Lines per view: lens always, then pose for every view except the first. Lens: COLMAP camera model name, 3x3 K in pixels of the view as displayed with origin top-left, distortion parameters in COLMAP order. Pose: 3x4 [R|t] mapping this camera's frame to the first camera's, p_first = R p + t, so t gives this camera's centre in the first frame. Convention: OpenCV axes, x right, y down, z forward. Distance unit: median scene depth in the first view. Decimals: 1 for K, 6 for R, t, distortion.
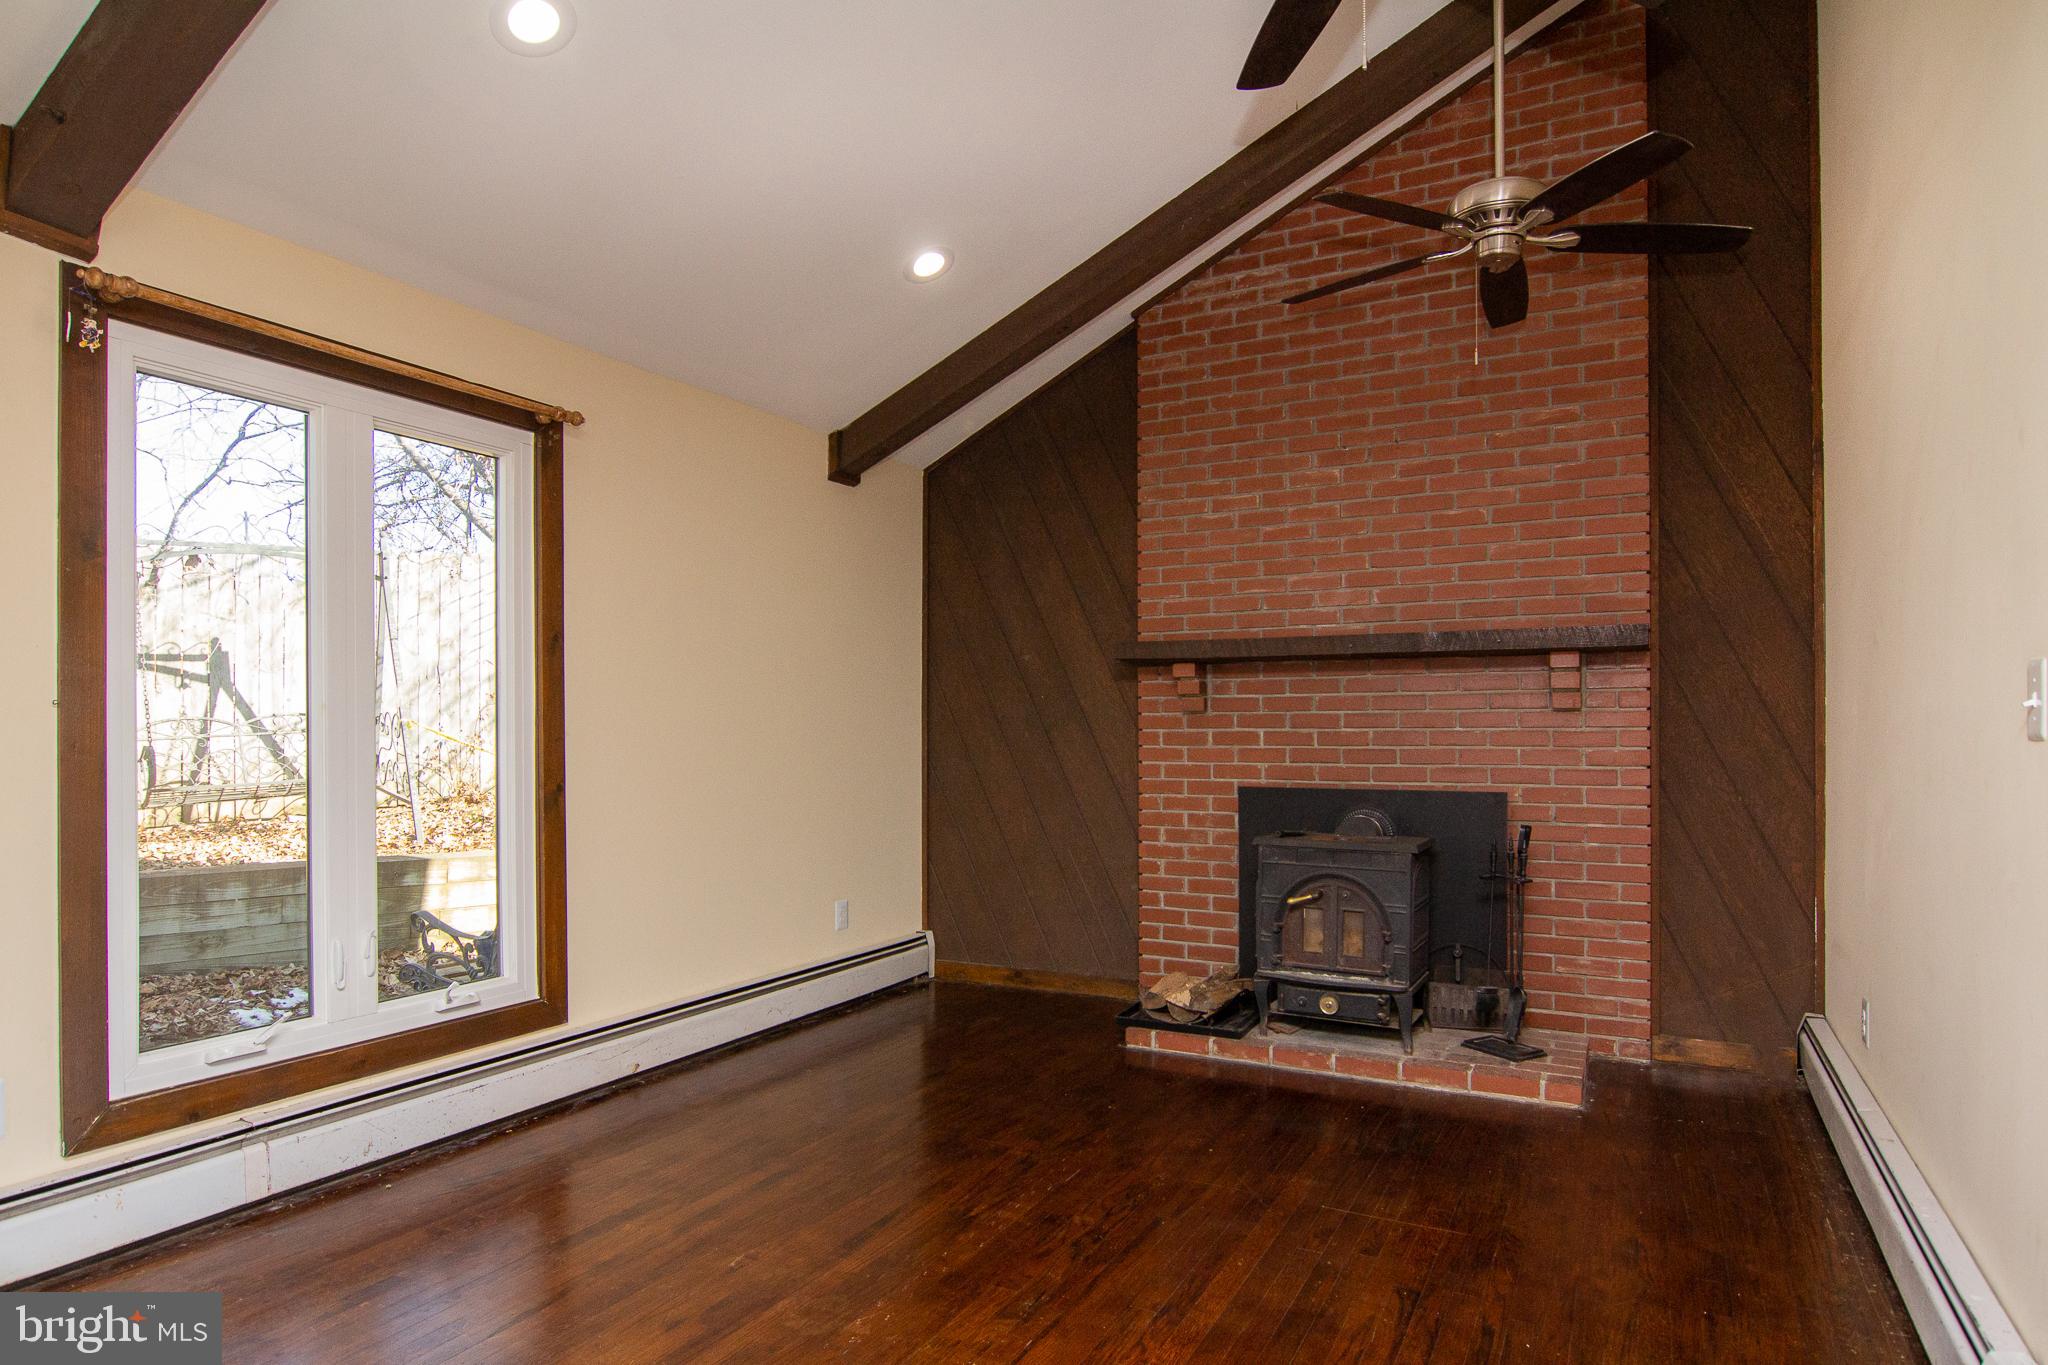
lens RADIAL K [[1205.6, 0, 1026.9], [0, 1205.6, 701.8], [0, 0, 1]] dist [-0.001288, -0.000631]
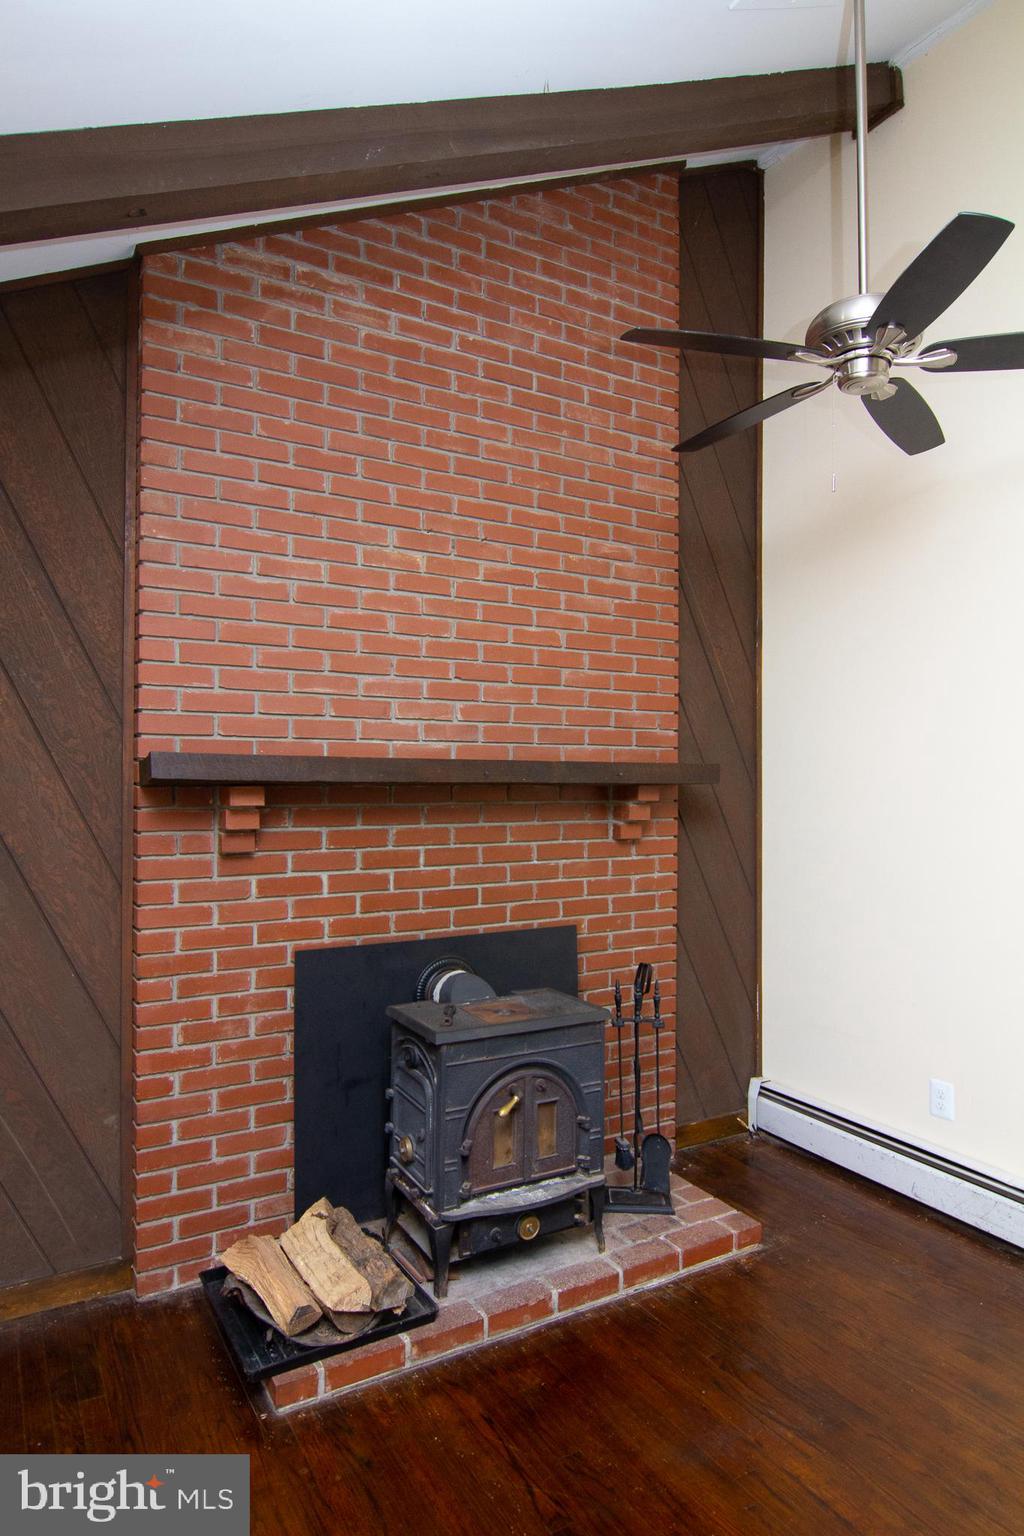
lens RADIAL K [[904.2, 0, 513.5], [0, 904.2, 765.3], [0, 0, 1]] dist [-0.001288, -0.000631]
pose [[0.520719, 0.014090, 0.853612, -0.232647], [-0.023200, 0.999728, -0.002350, -0.046691], [-0.853413, -0.018580, 0.520904, 0.596520]]
